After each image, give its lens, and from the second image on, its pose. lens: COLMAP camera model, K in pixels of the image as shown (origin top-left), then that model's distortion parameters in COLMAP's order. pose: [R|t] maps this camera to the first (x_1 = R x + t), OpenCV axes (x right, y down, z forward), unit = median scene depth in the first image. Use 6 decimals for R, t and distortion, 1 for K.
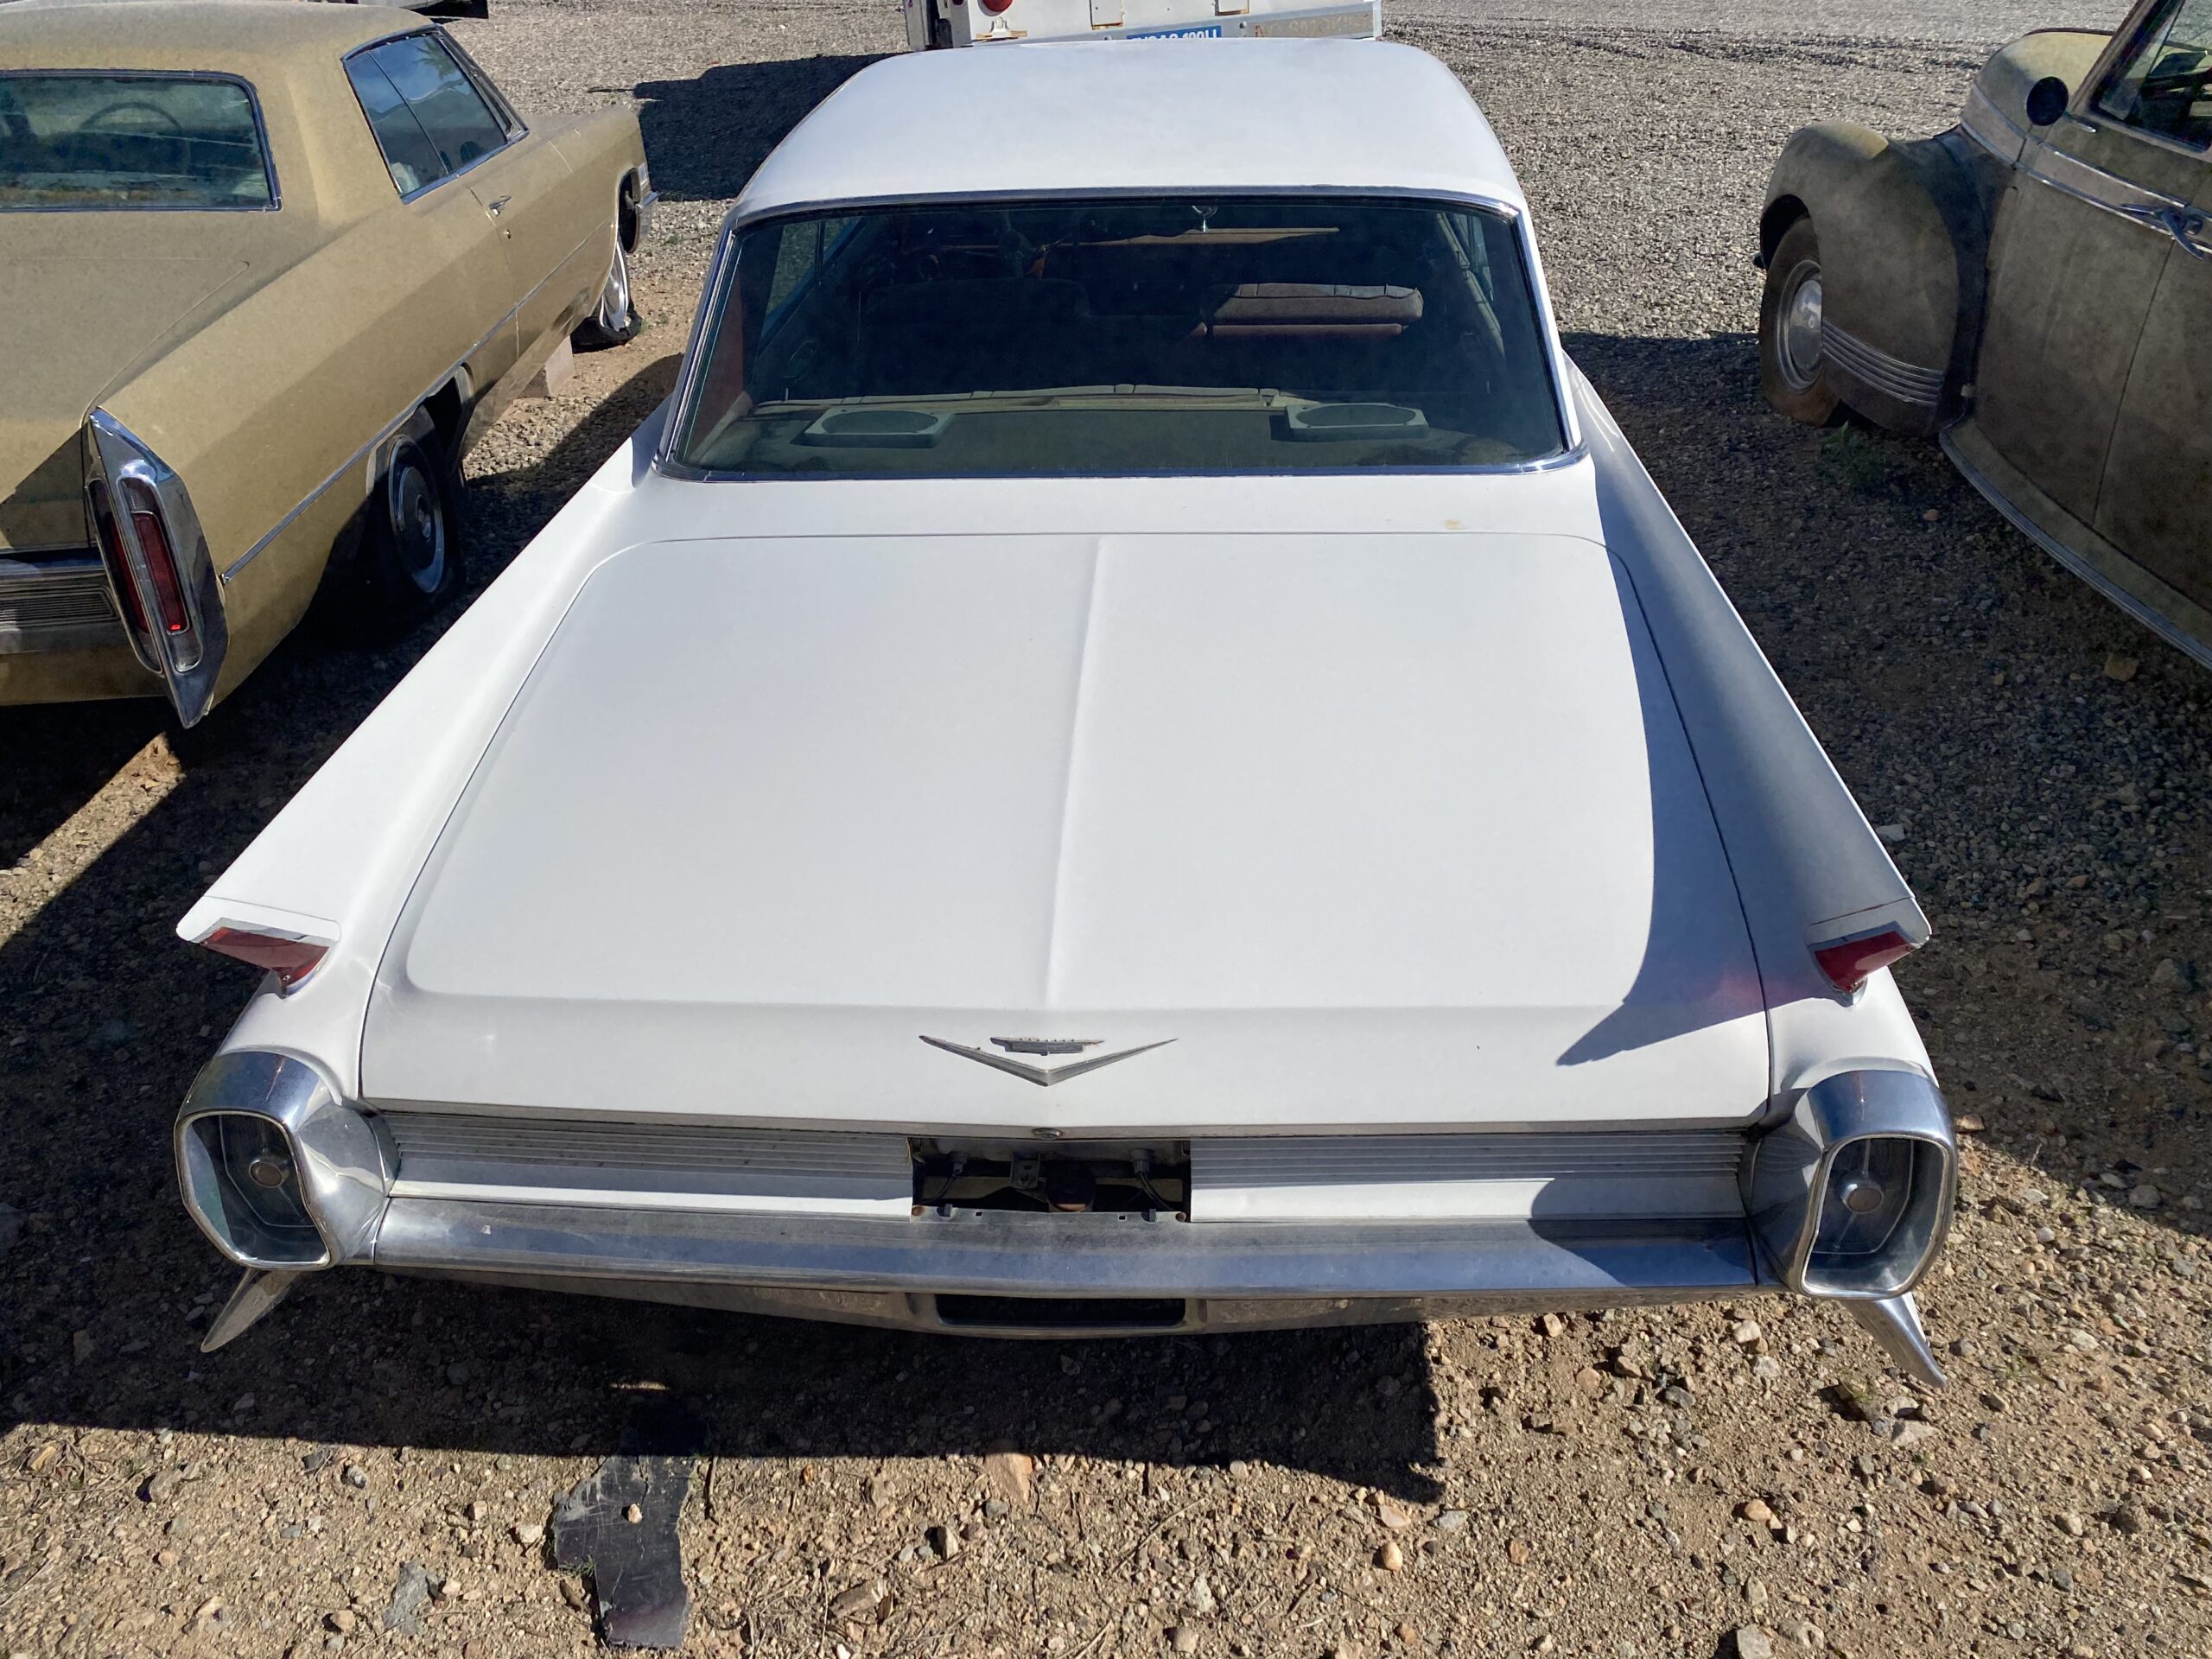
lens RADIAL K [[1693.5, 0, 1113.5], [0, 1693.5, 822.2], [0, 0, 1]] dist [0.038834, -0.043131]
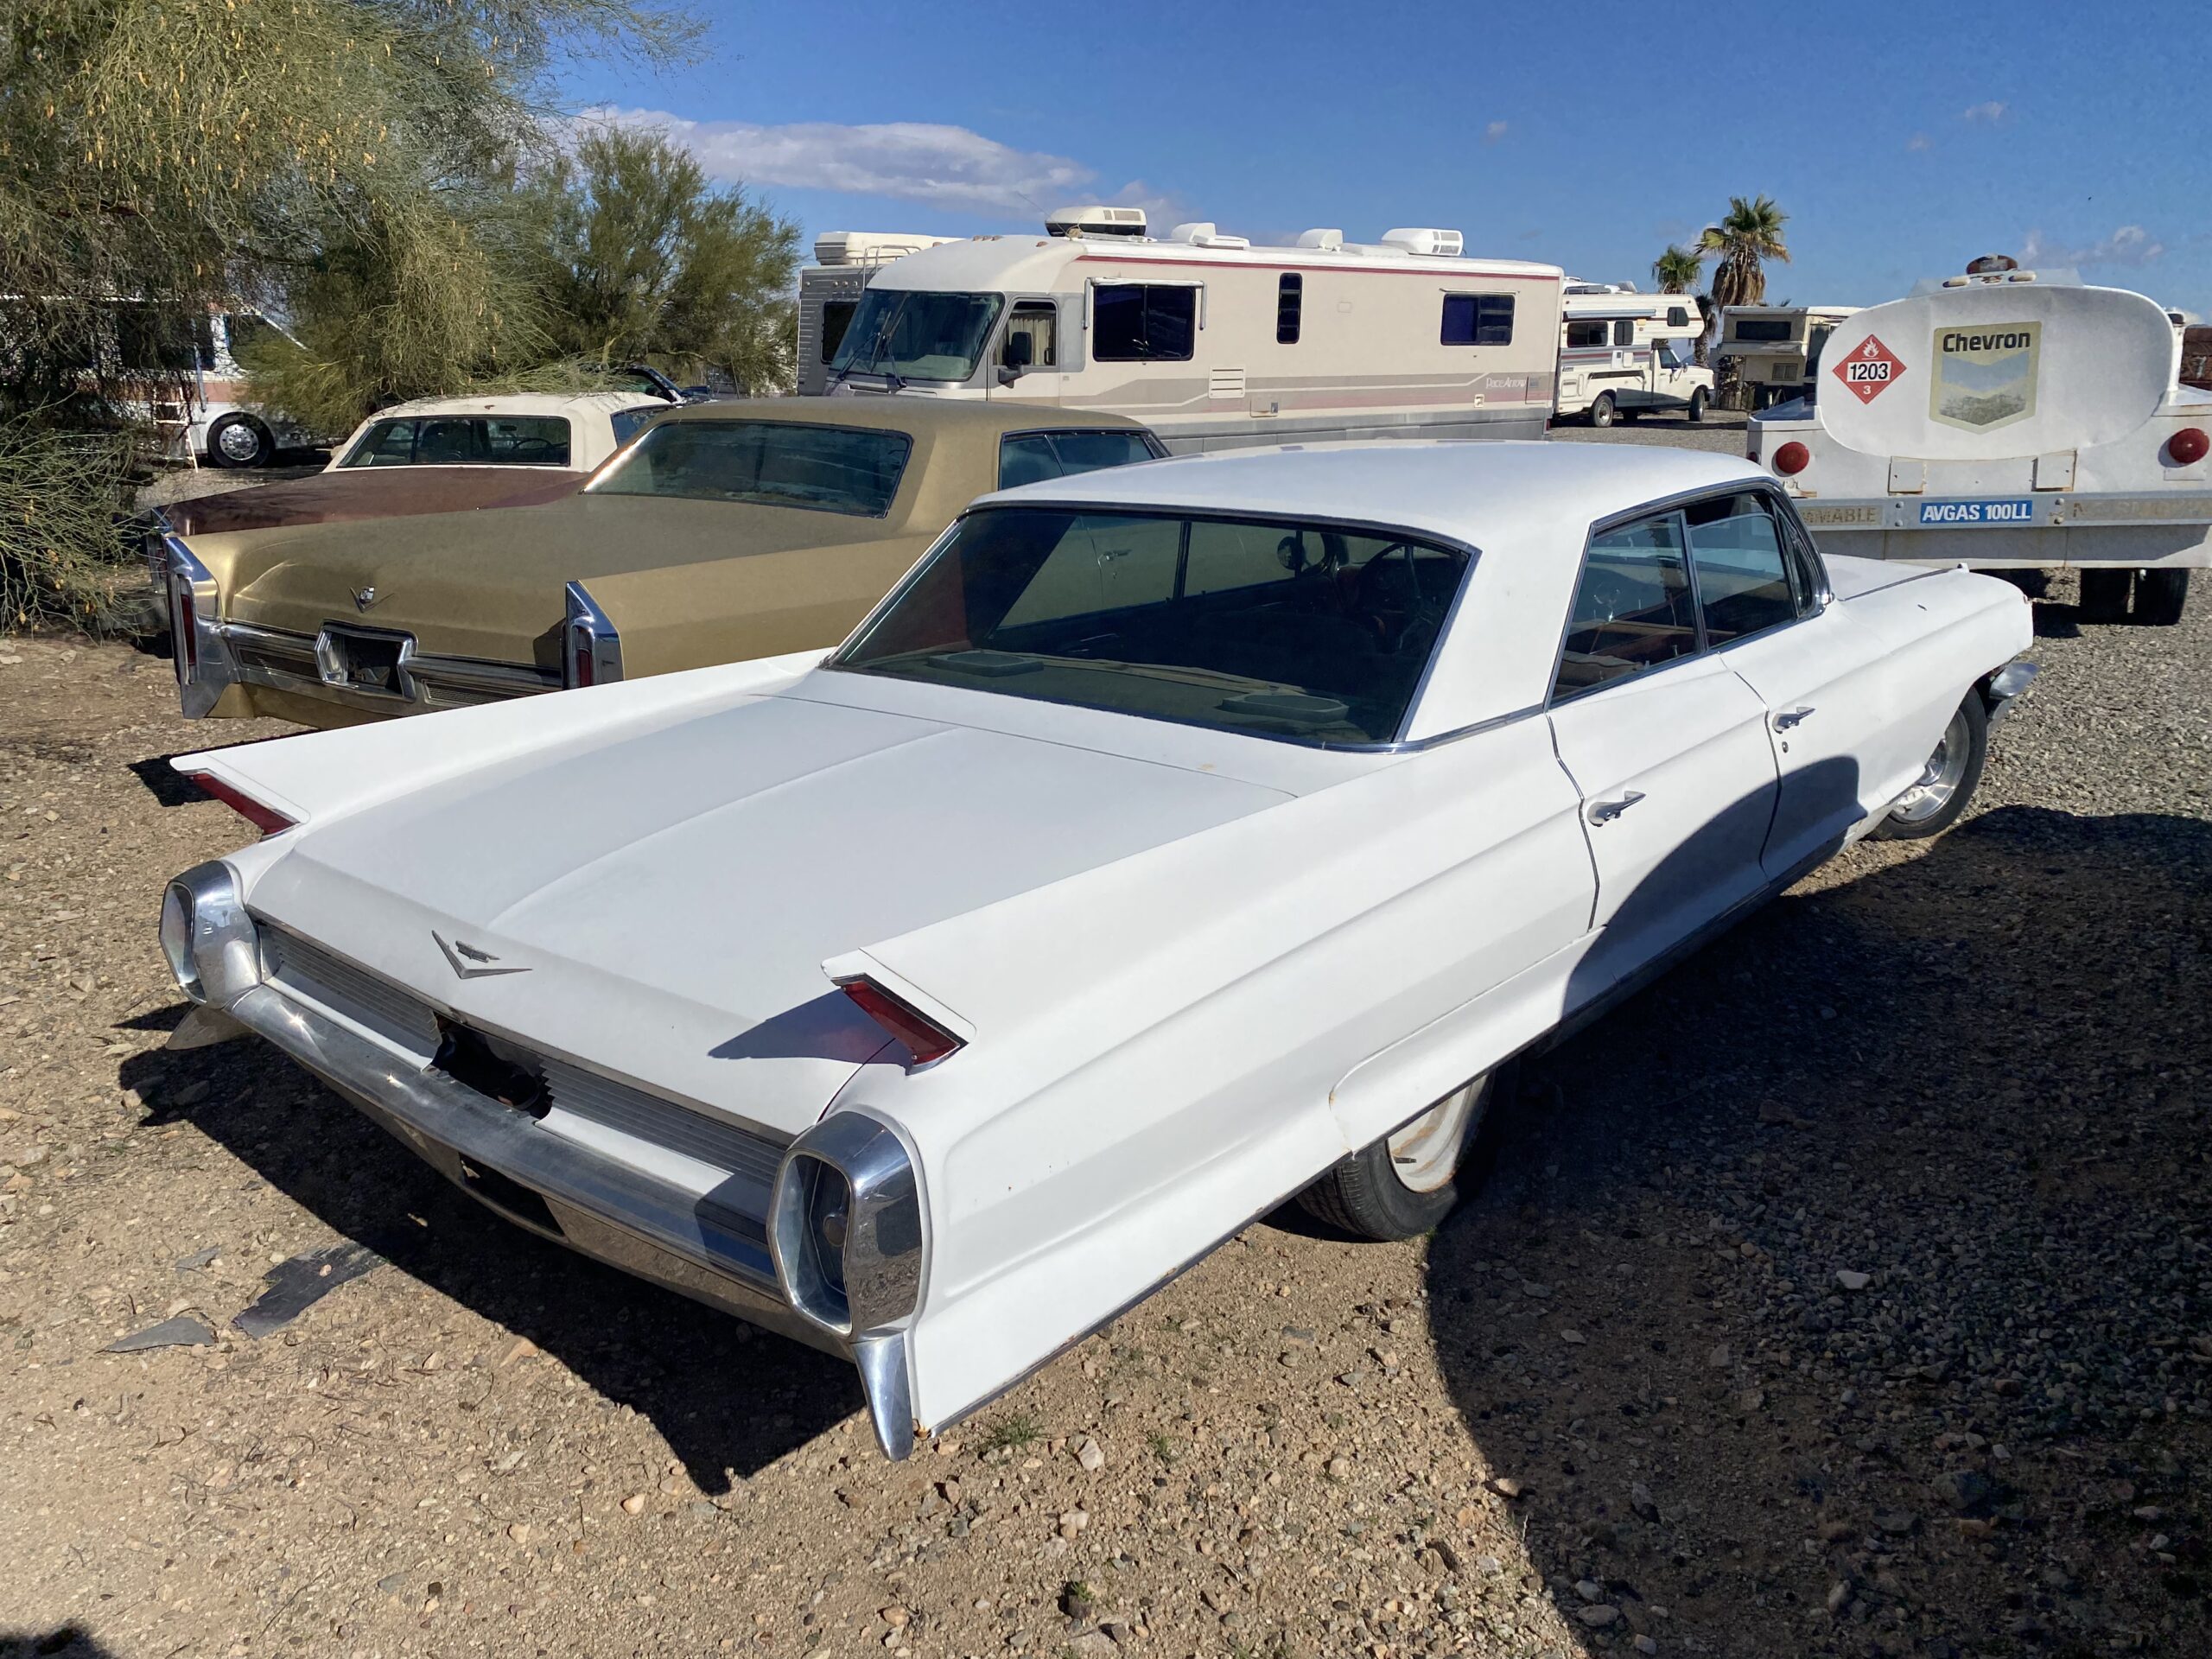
lens RADIAL K [[1693.5, 0, 1110.0], [0, 1693.5, 822.7], [0, 0, 1]] dist [0.038834, -0.043131]
pose [[0.799234, 0.175661, -0.574776, 1.012747], [-0.316901, 0.935762, -0.154671, 0.069407], [0.510684, 0.305766, 0.803560, 0.075814]]
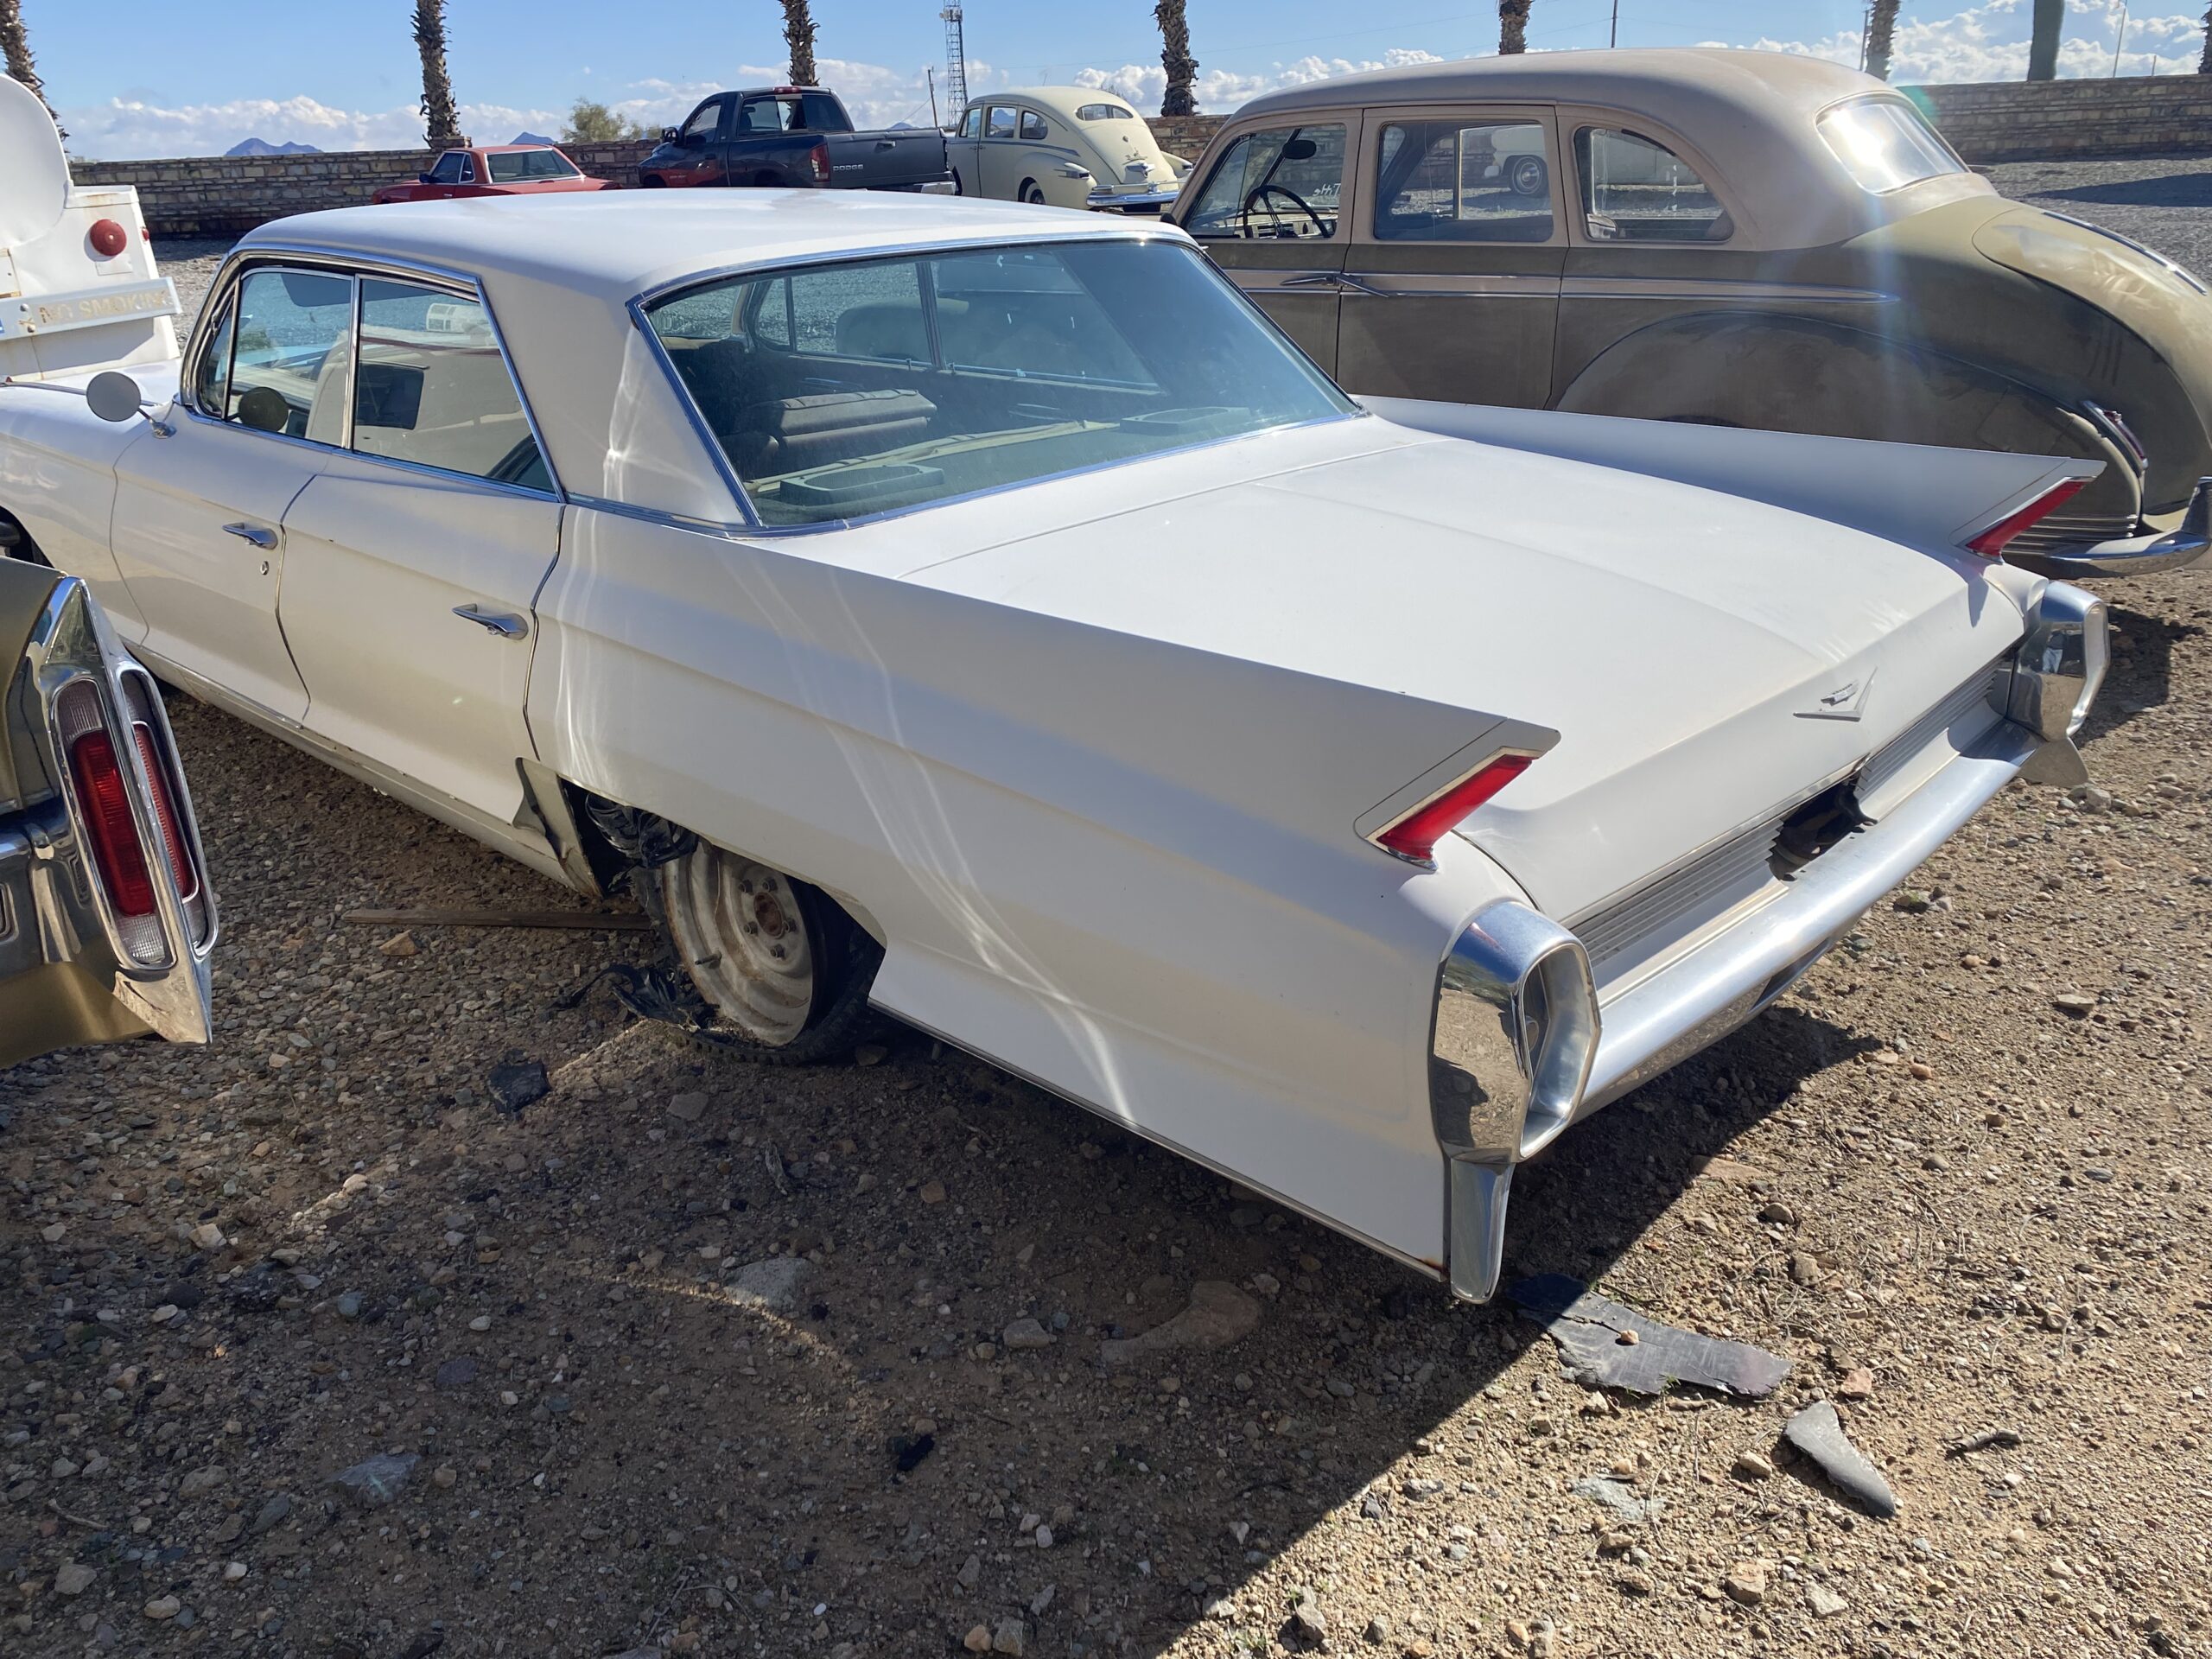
lens RADIAL K [[1693.5, 0, 1117.0], [0, 1693.5, 835.2], [0, 0, 1]] dist [0.038834, -0.043131]
pose [[0.648003, -0.272696, 0.711146, -1.137049], [0.392202, 0.919868, -0.004645, 0.019470], [-0.652894, 0.281923, 0.703029, 0.416831]]
